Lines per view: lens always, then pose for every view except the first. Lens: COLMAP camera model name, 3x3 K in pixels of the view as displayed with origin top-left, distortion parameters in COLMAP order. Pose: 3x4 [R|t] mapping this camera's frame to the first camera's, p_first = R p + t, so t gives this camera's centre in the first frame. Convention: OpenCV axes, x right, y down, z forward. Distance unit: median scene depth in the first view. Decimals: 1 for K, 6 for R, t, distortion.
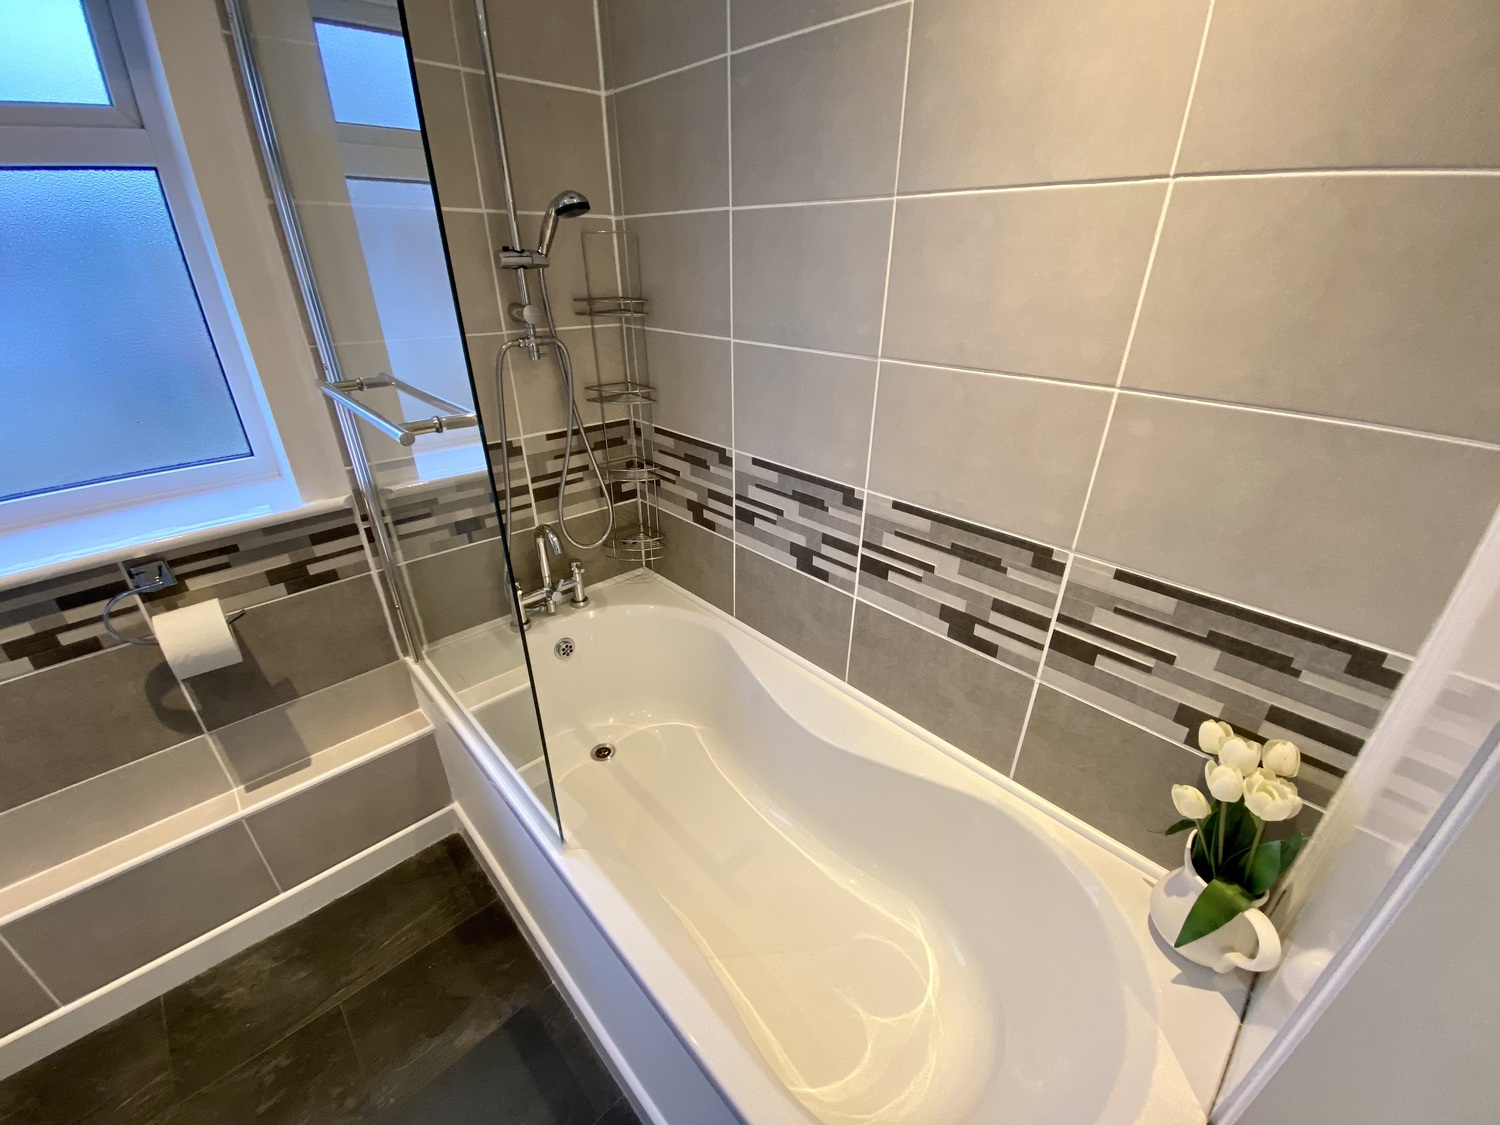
lens RADIAL K [[599.8, 0, 748.0], [0, 599.8, 565.8], [0, 0, 1]] dist [0.030087, -0.025733]
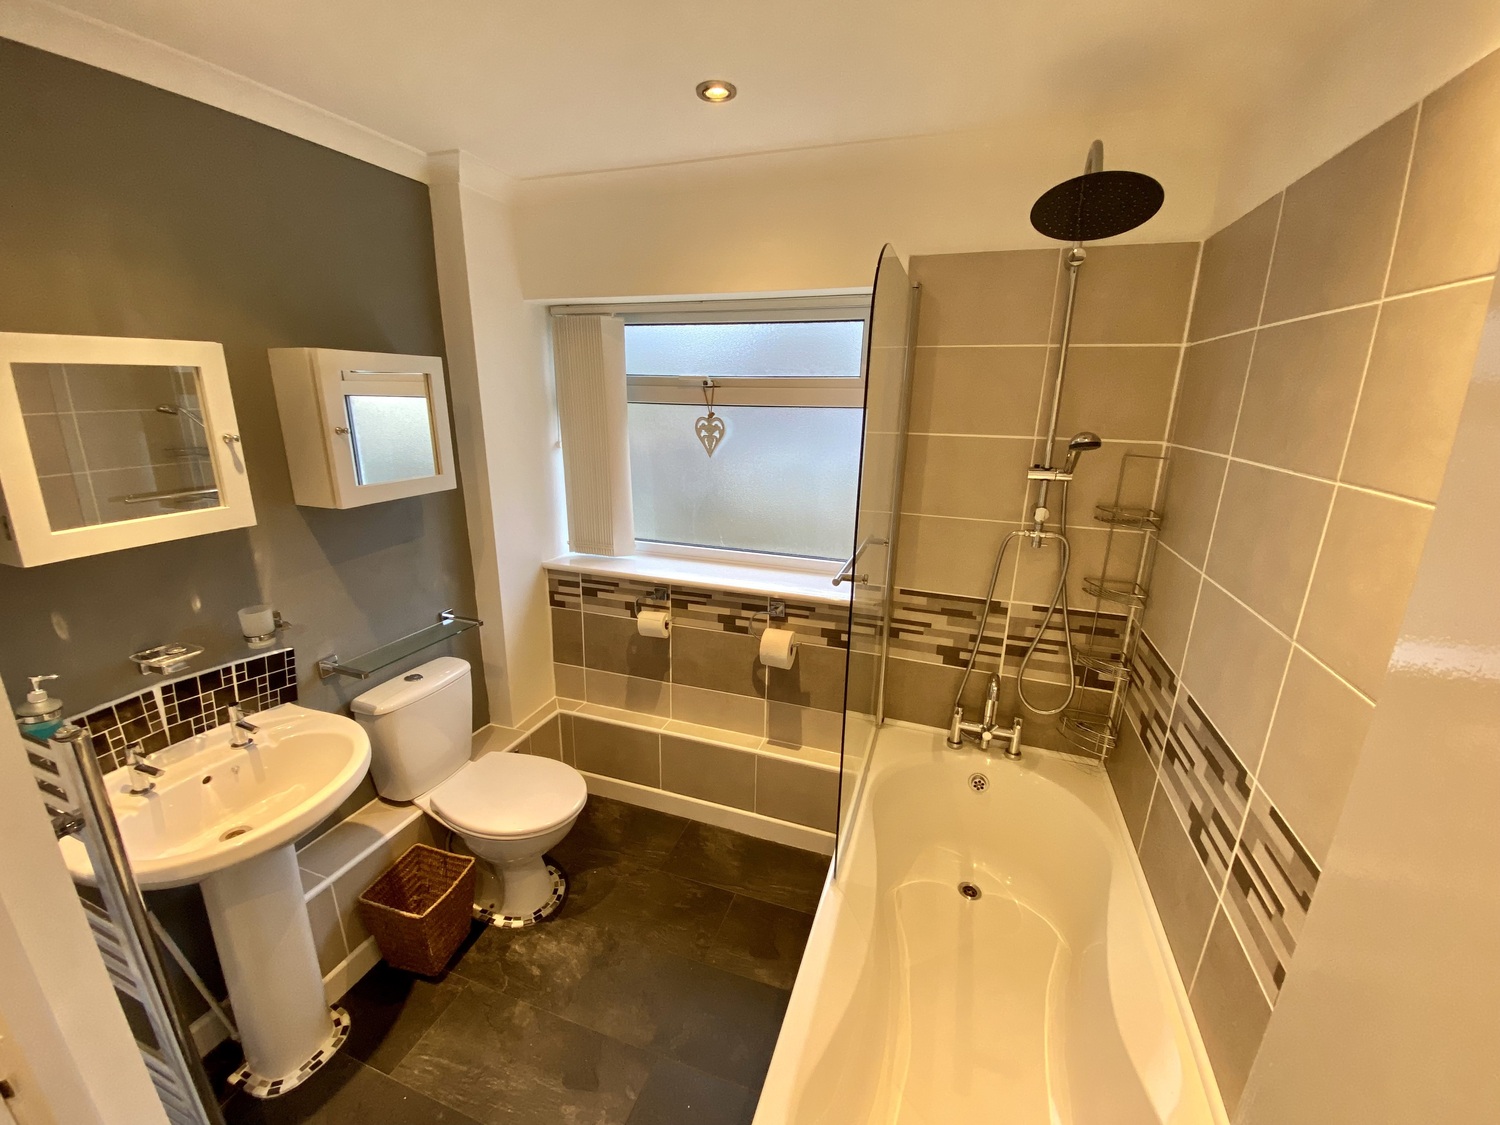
lens RADIAL K [[599.8, 0, 748.0], [0, 599.8, 565.8], [0, 0, 1]] dist [0.030087, -0.025733]
pose [[0.456330, 0.248131, -0.854514, 0.413686], [-0.418992, 0.907124, 0.039657, -0.107429], [0.784990, 0.339938, 0.517912, -0.070072]]
